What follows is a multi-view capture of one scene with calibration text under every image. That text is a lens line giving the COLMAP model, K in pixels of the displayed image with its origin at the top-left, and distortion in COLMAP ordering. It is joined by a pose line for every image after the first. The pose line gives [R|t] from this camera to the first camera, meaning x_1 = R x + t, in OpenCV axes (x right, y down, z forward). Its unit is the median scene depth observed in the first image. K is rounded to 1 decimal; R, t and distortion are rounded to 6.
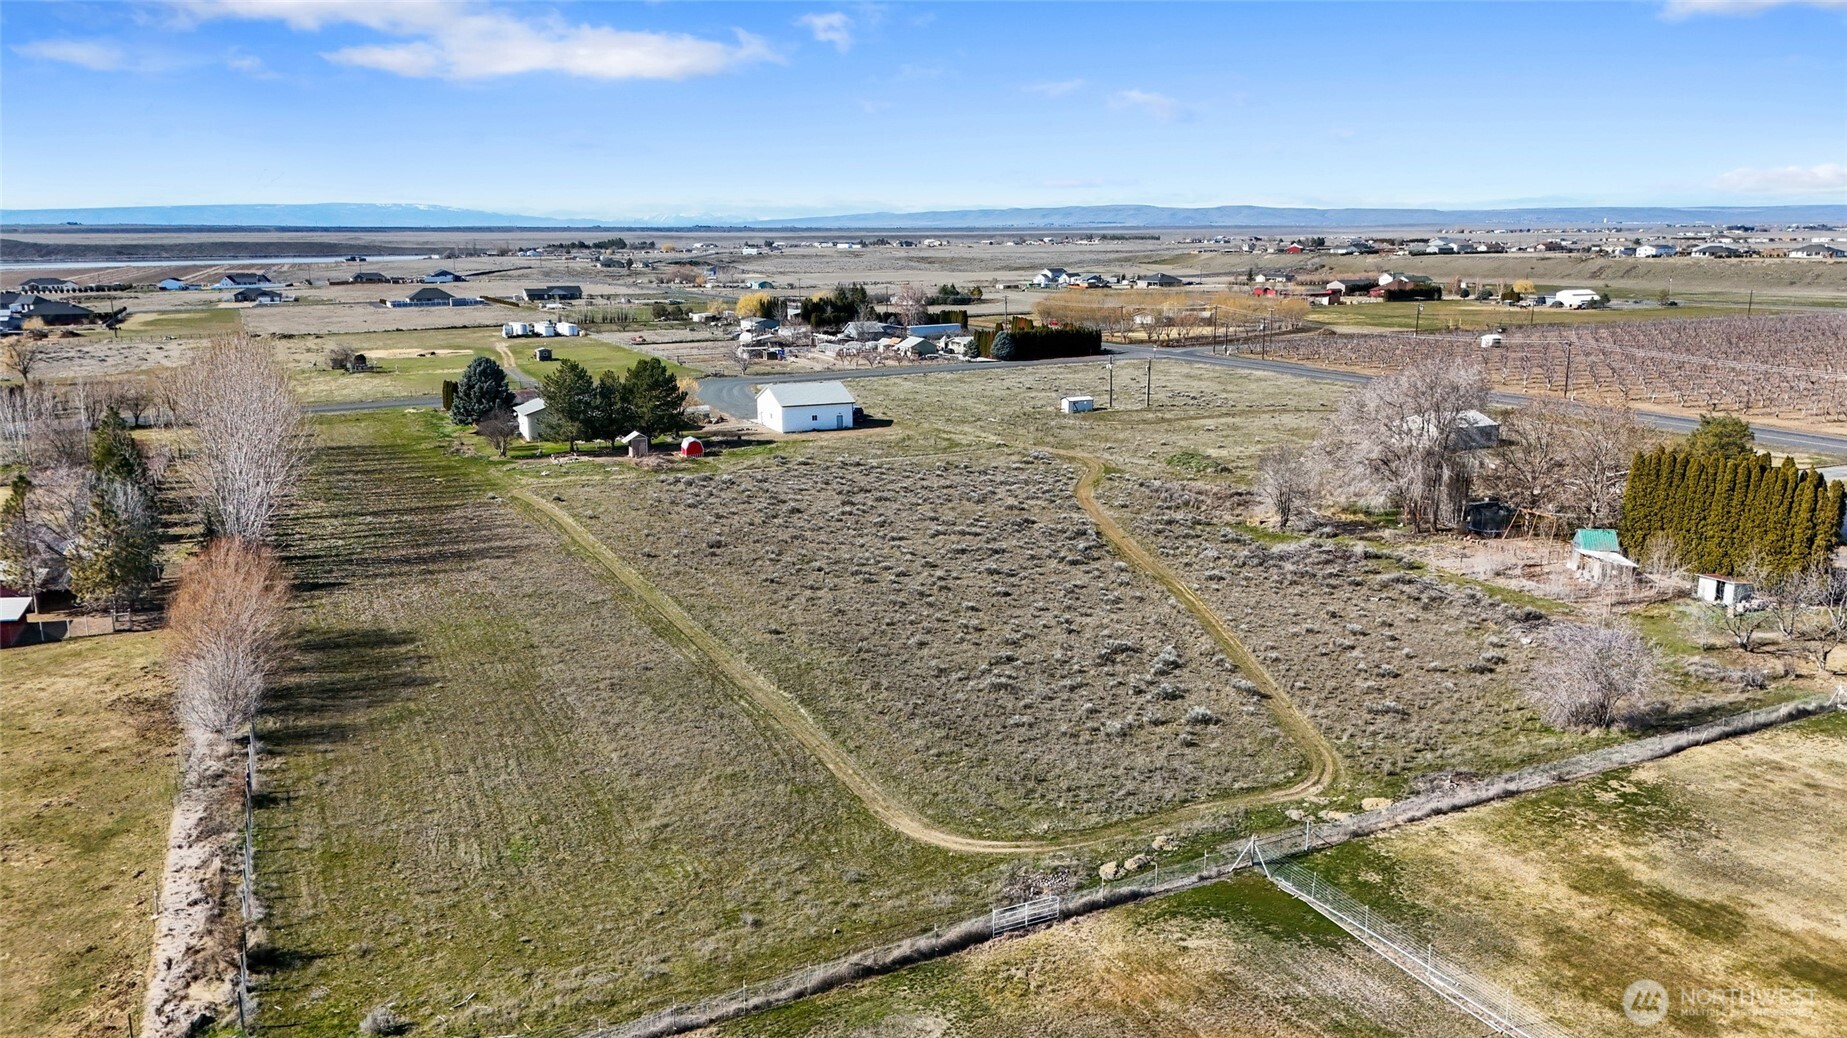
lens RADIAL K [[1372.1, 0, 923.5], [0, 1372.1, 519.0], [0, 0, 1]] dist [0.076978, -0.082850]
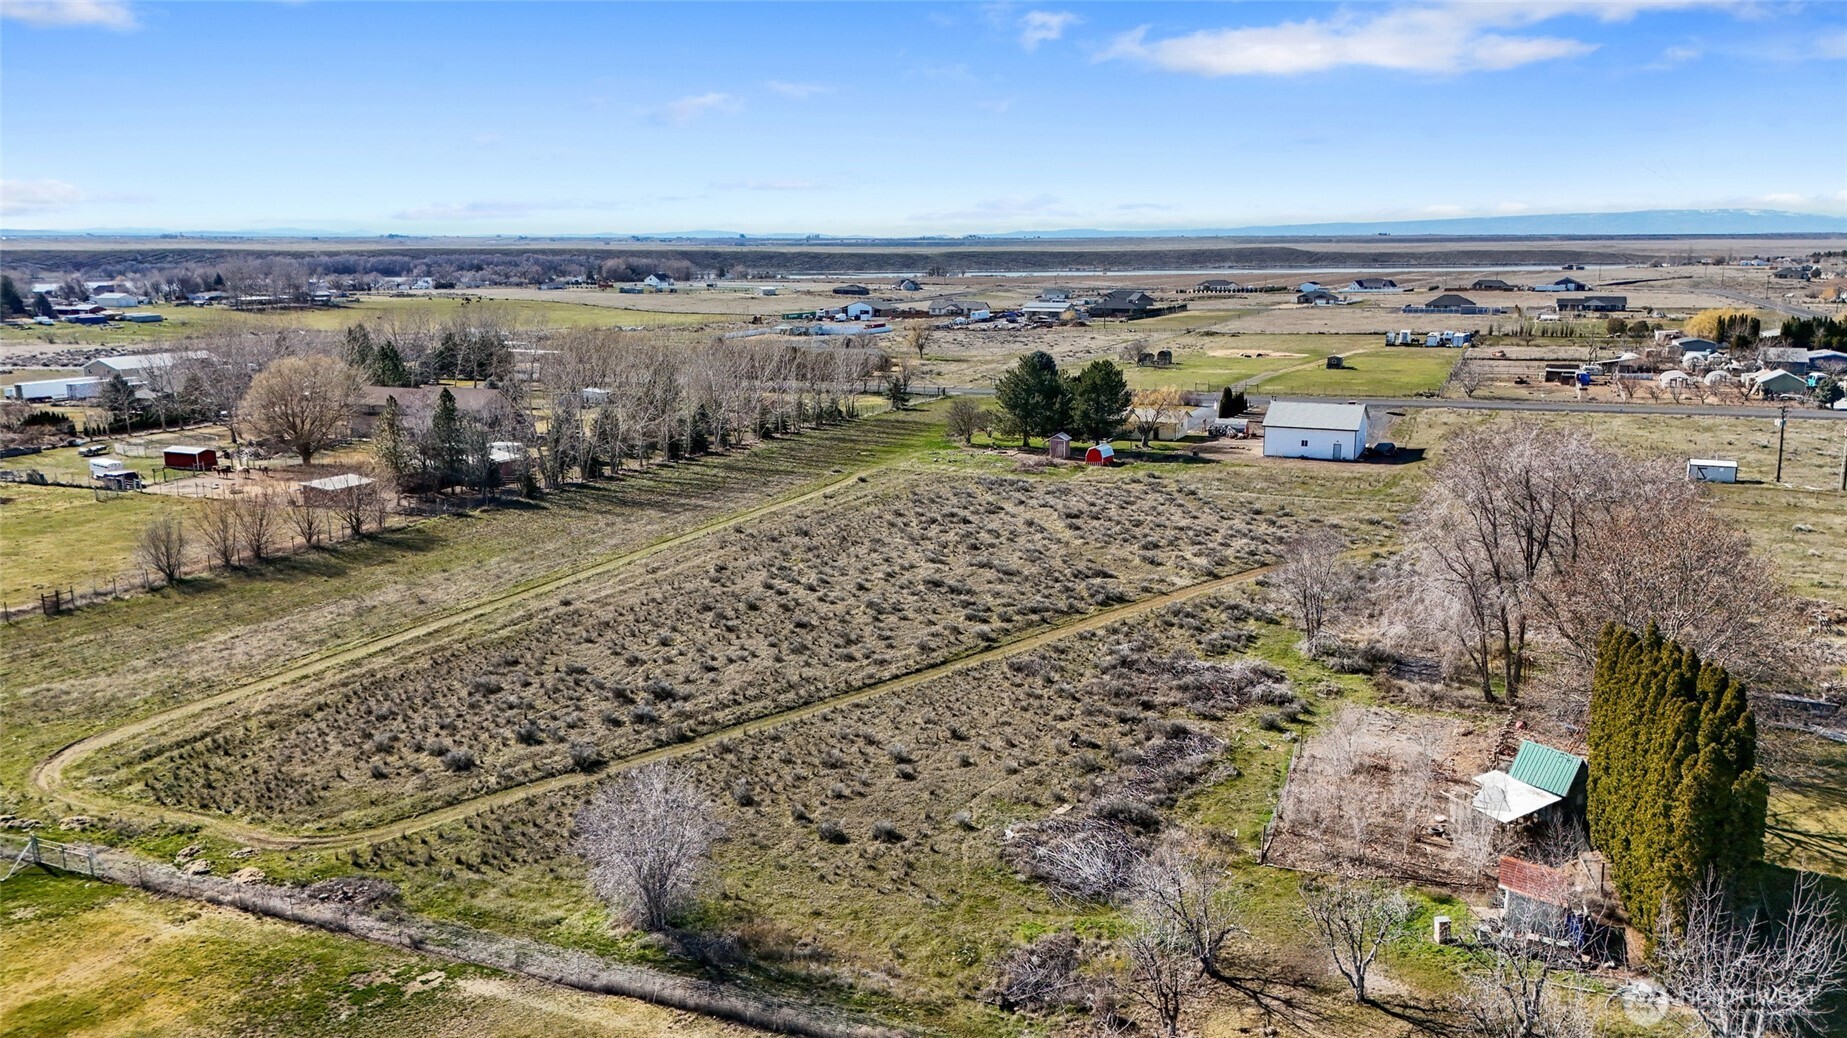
lens RADIAL K [[1372.1, 0, 923.5], [0, 1372.1, 519.0], [0, 0, 1]] dist [0.076978, -0.082850]
pose [[0.649503, 0.155361, -0.744318, 0.411860], [-0.160165, 0.984894, 0.065813, -0.045190], [0.743299, 0.076468, 0.664575, 0.249790]]
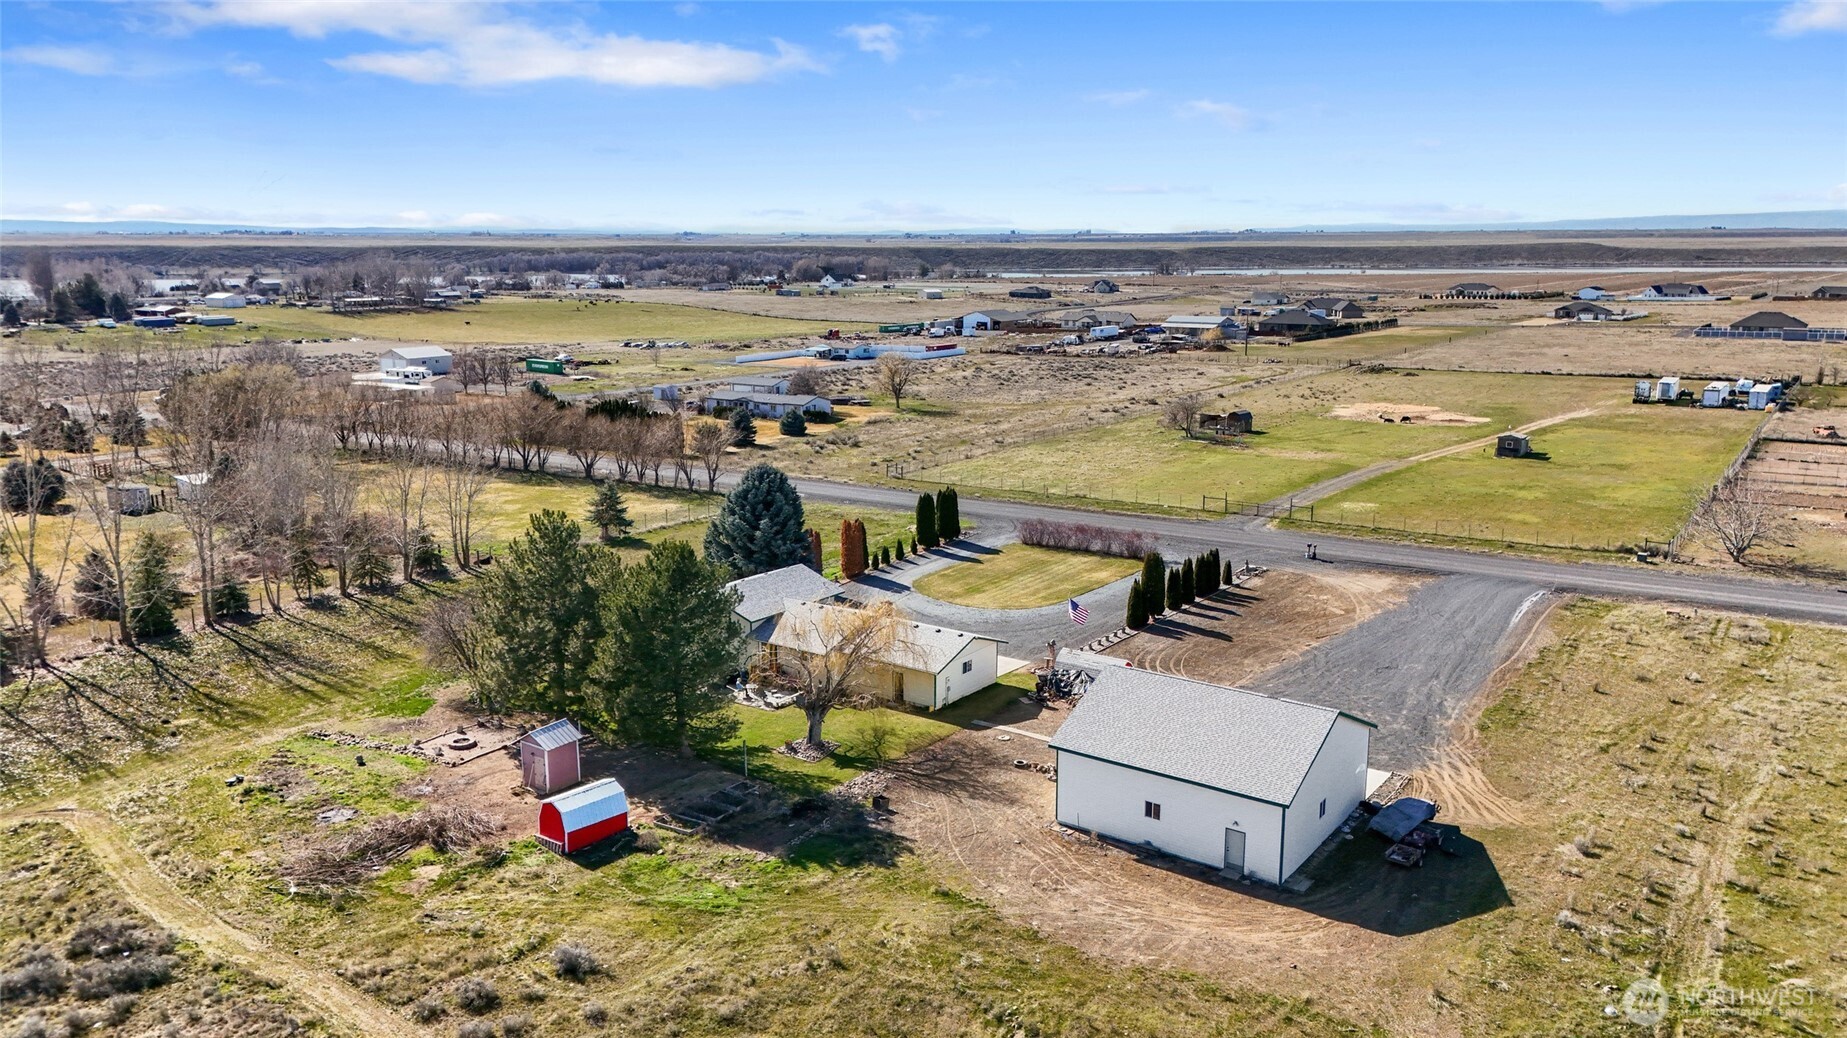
lens RADIAL K [[1372.1, 0, 923.5], [0, 1372.1, 519.0], [0, 0, 1]] dist [0.076978, -0.082850]
pose [[0.489927, 0.180274, -0.852920, 0.146023], [-0.183166, 0.977832, 0.101463, -0.157886], [0.852304, 0.106517, 0.512087, 0.783094]]
